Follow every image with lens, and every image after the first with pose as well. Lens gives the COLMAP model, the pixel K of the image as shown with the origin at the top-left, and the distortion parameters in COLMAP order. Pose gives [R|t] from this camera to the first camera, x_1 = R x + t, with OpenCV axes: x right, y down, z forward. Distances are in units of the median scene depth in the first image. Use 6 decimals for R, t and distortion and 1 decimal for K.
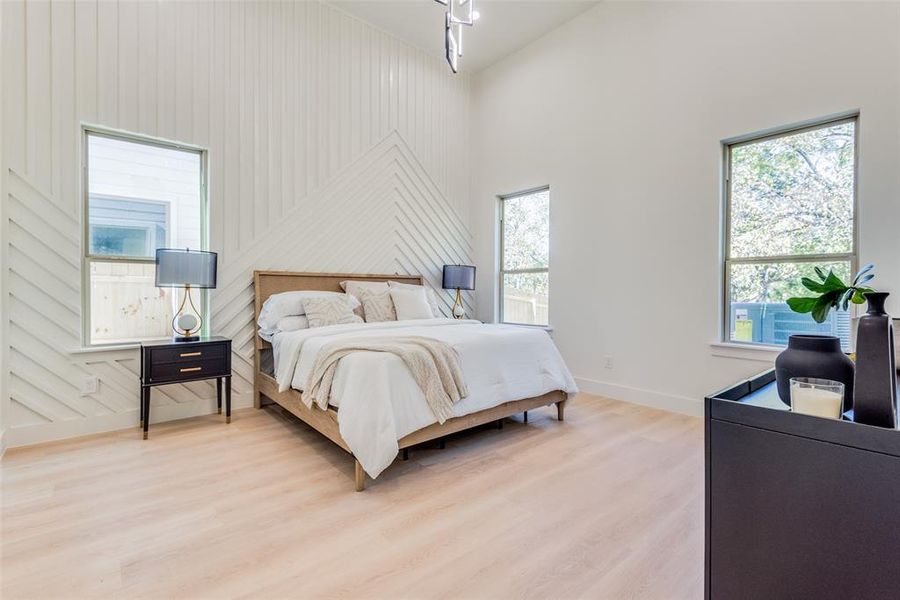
lens RADIAL K [[406.0, 0, 453.4], [0, 406.0, 294.0], [0, 0, 1]] dist [0.020014, -0.007842]
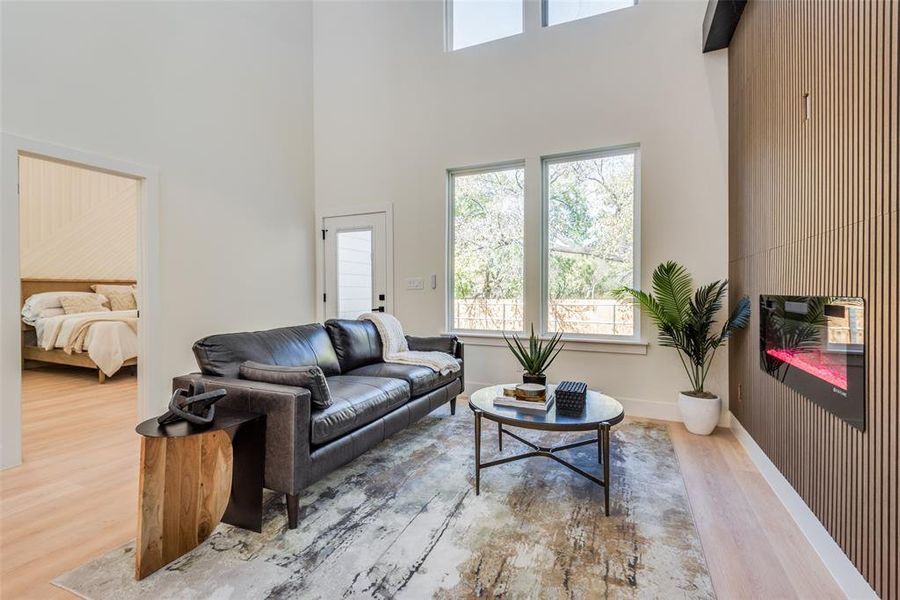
lens RADIAL K [[406.0, 0, 443.1], [0, 406.0, 295.1], [0, 0, 1]] dist [0.020014, -0.007842]
pose [[0.910570, -0.012376, 0.413170, 0.292552], [0.009974, 0.999918, 0.007970, 0.006522], [-0.413235, -0.003136, 0.910619, -0.961312]]
